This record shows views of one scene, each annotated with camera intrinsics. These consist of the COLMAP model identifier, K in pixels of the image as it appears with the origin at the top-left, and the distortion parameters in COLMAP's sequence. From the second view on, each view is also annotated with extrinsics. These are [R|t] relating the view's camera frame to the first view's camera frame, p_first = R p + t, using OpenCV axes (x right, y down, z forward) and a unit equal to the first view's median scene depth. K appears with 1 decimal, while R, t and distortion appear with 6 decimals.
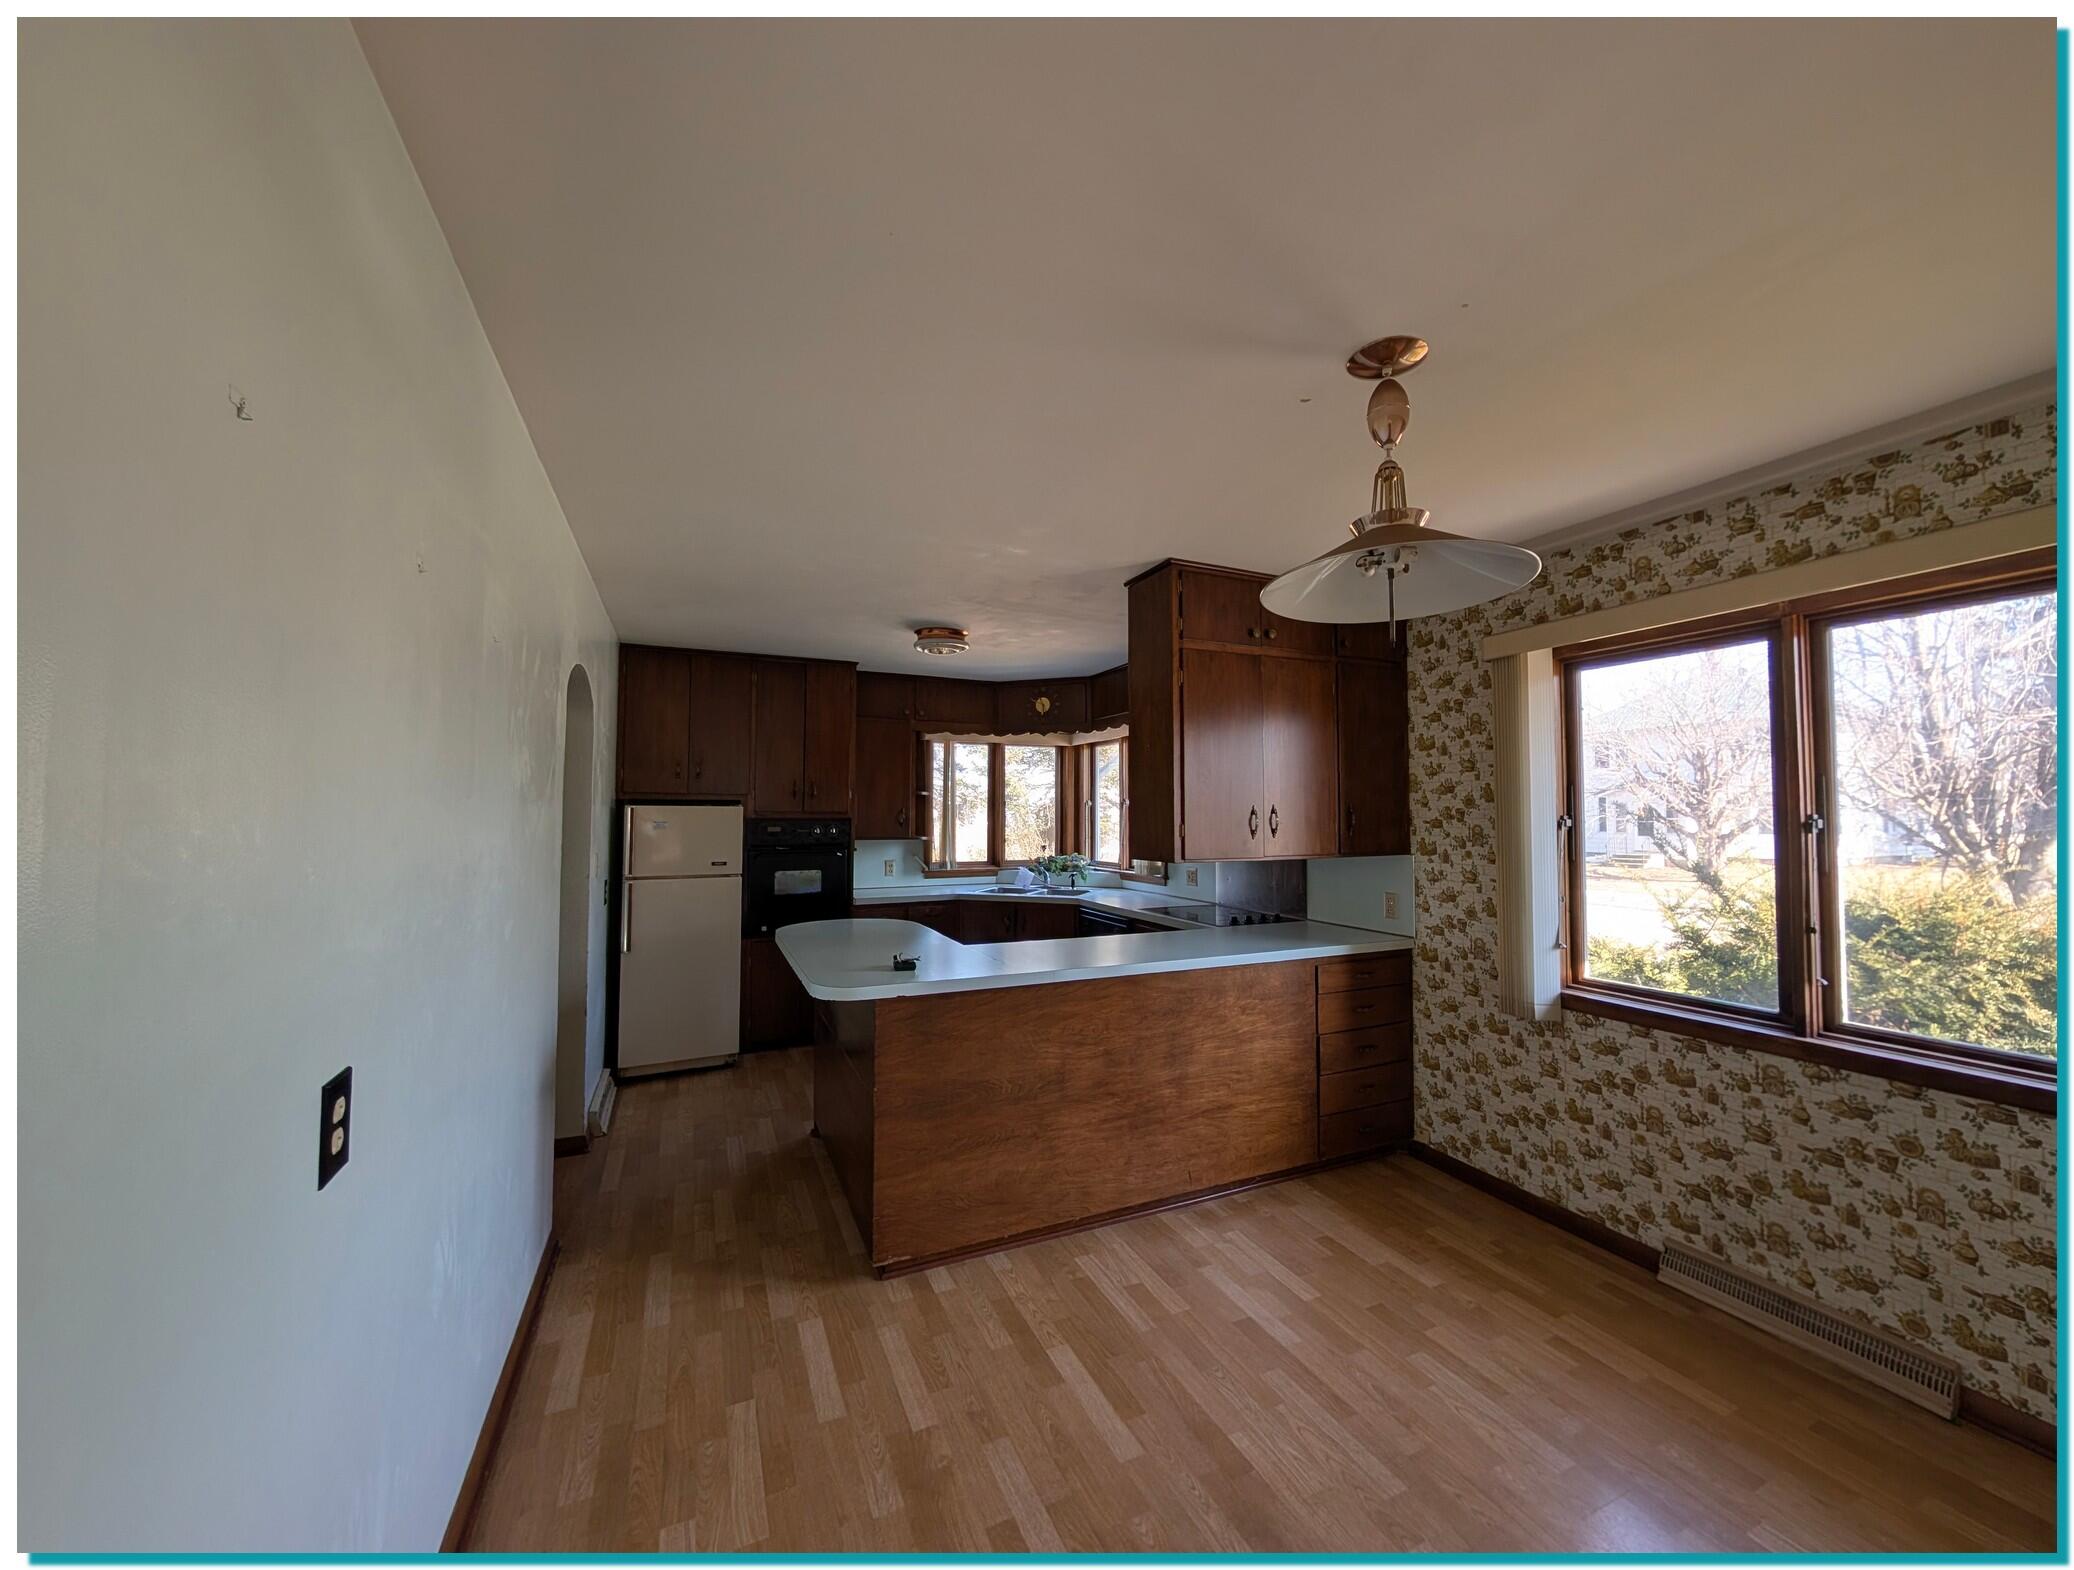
lens RADIAL K [[773.2, 0, 1042.7], [0, 773.2, 783.2], [0, 0, 1]] dist [-0.002634, 0.000609]
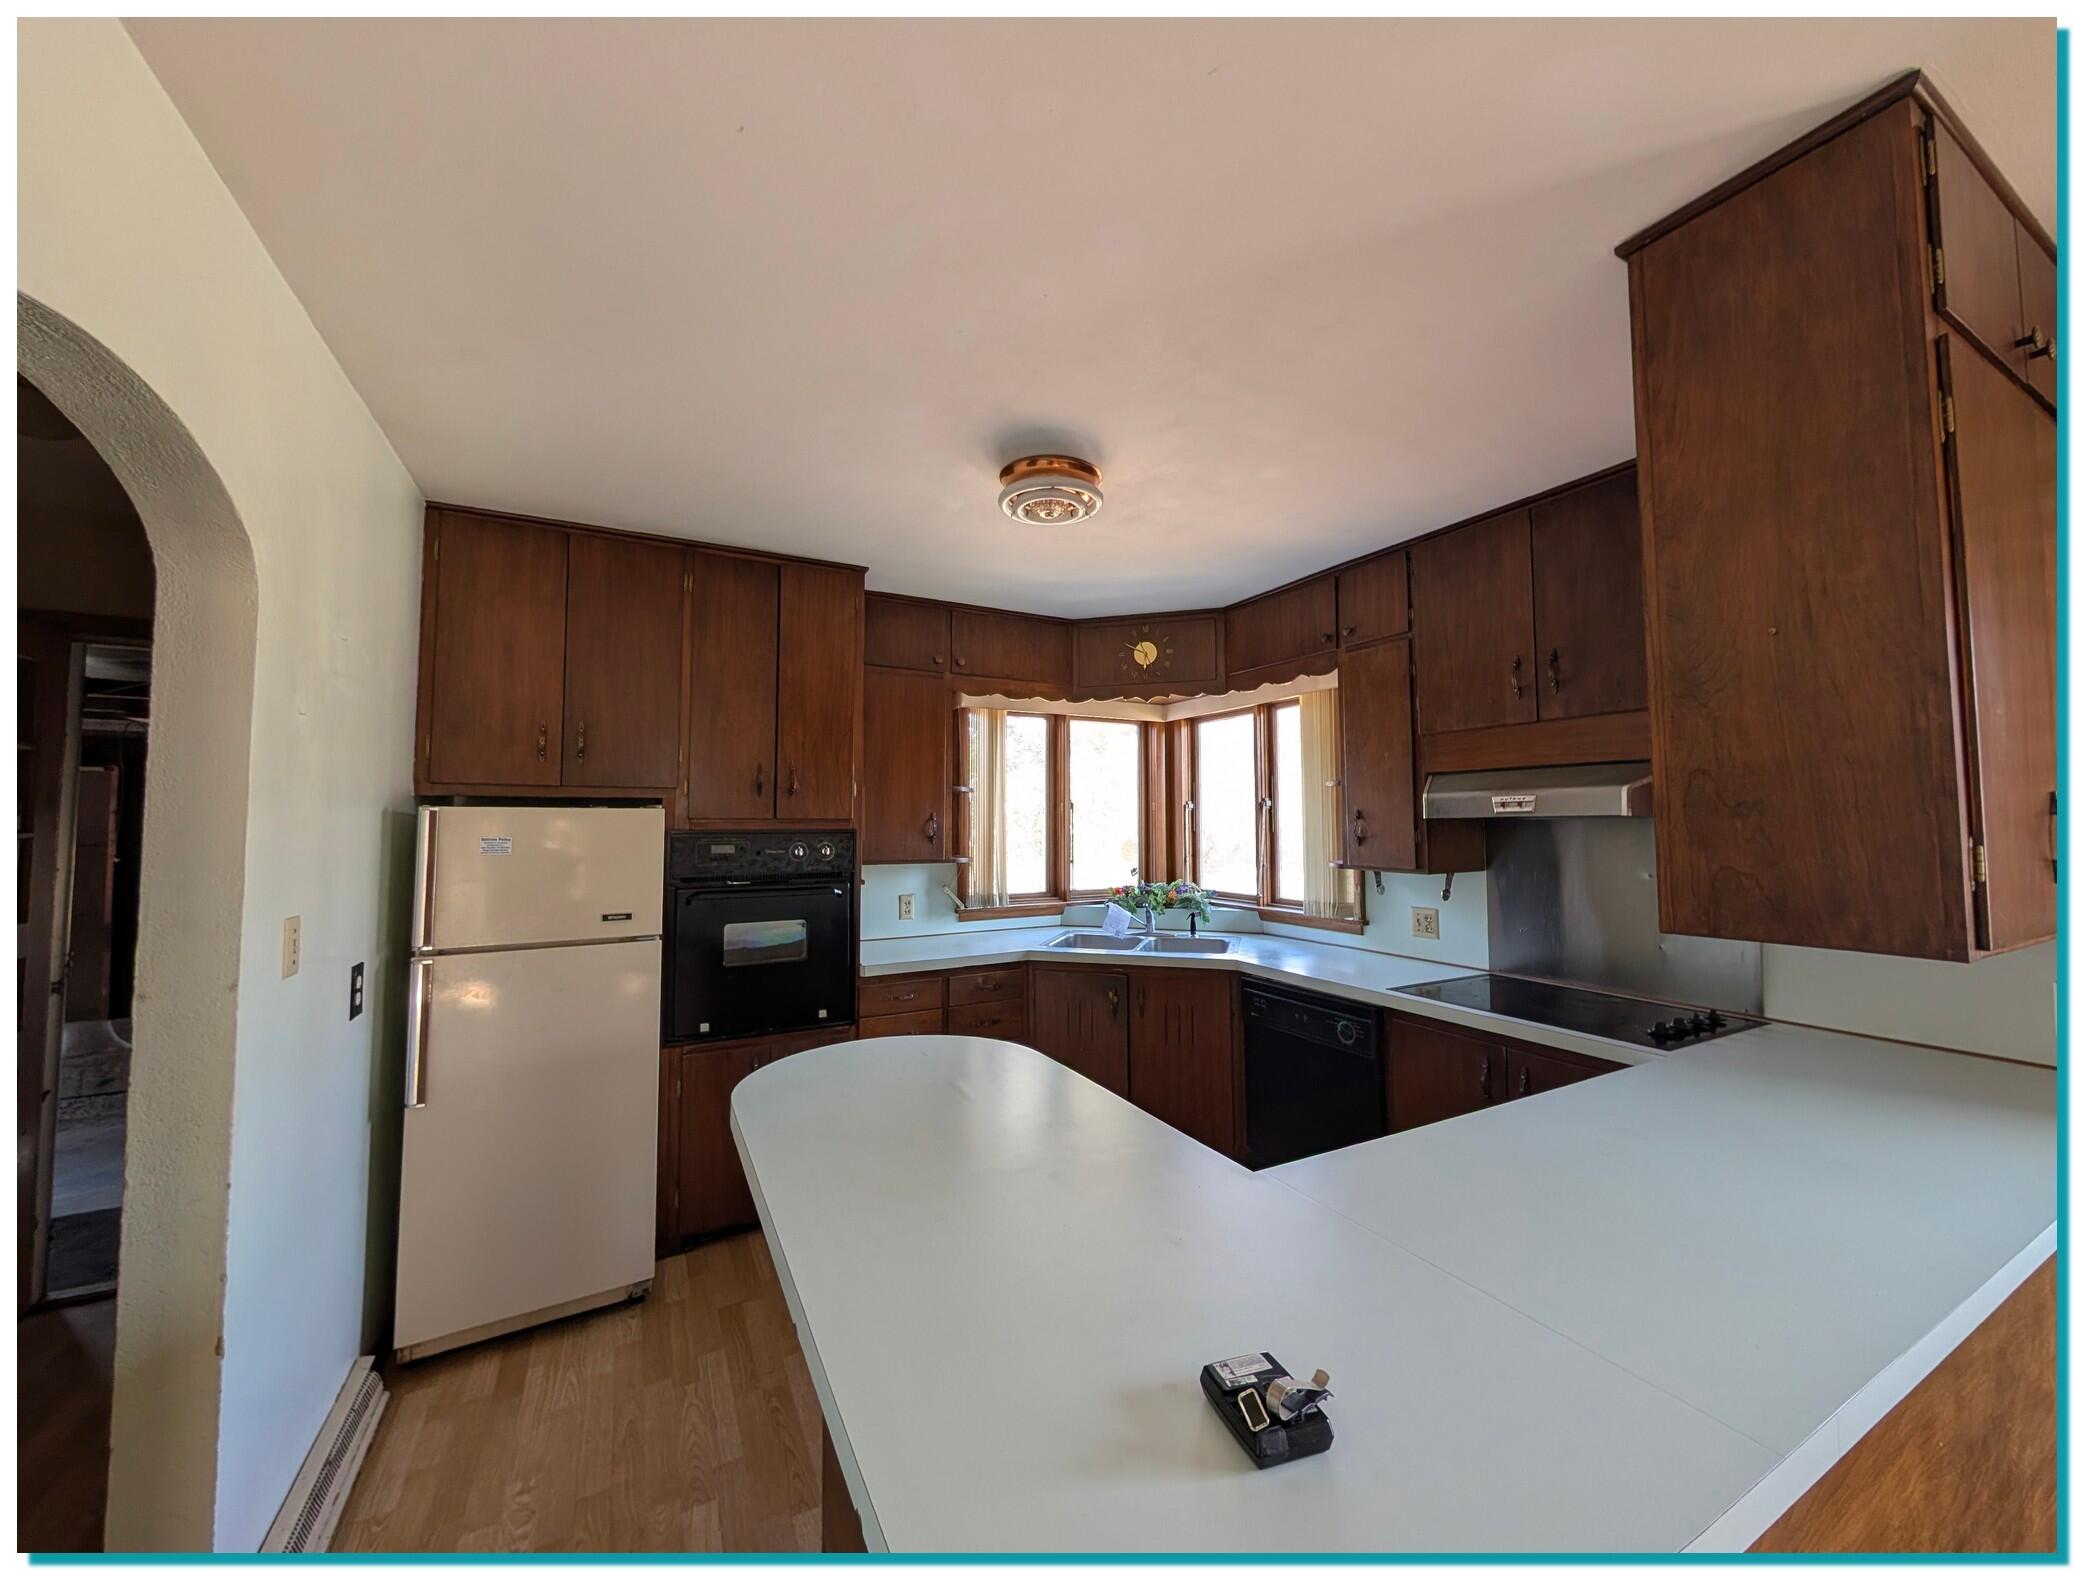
lens RADIAL K [[773.2, 0, 1044.4], [0, 773.2, 782.5], [0, 0, 1]] dist [-0.002634, 0.000609]
pose [[0.997925, -0.001062, 0.064379, -0.130165], [0.001808, 0.999932, -0.011532, 0.014929], [-0.064363, 0.011624, 0.997859, 0.366775]]
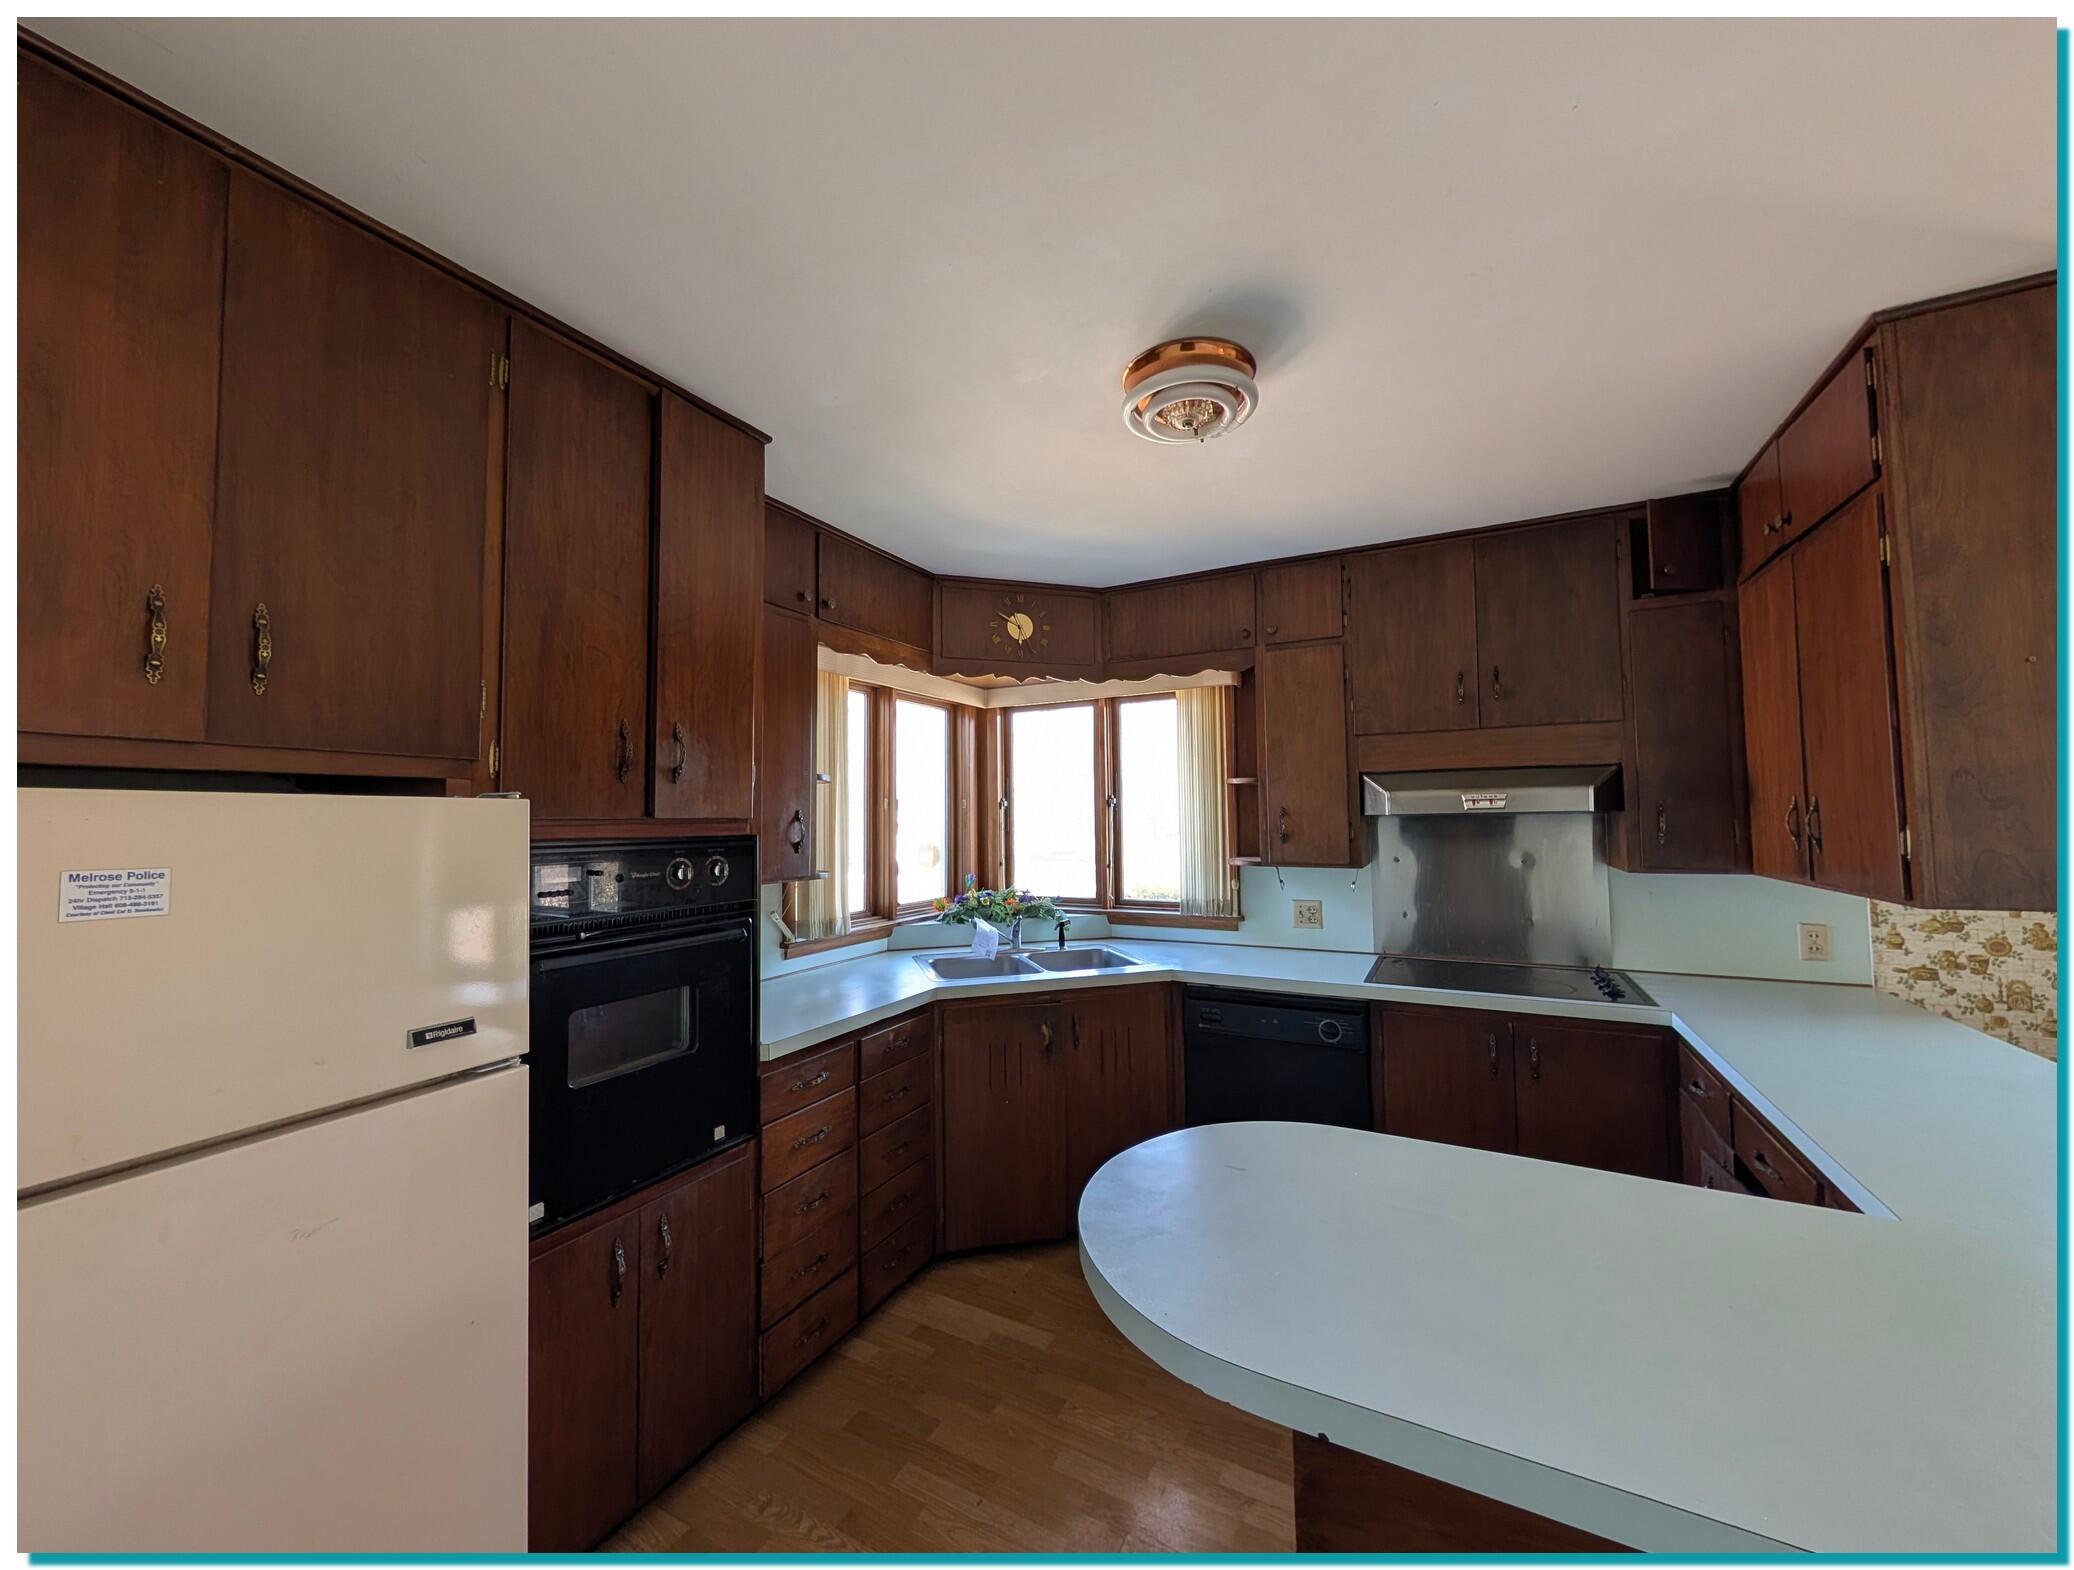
lens RADIAL K [[773.2, 0, 1039.9], [0, 773.2, 784.0], [0, 0, 1]] dist [-0.002634, 0.000609]
pose [[0.791864, 0.017551, 0.610445, -0.340212], [-0.011608, 0.999839, -0.013689, 0.021280], [-0.610586, 0.003753, 0.791941, 0.559850]]
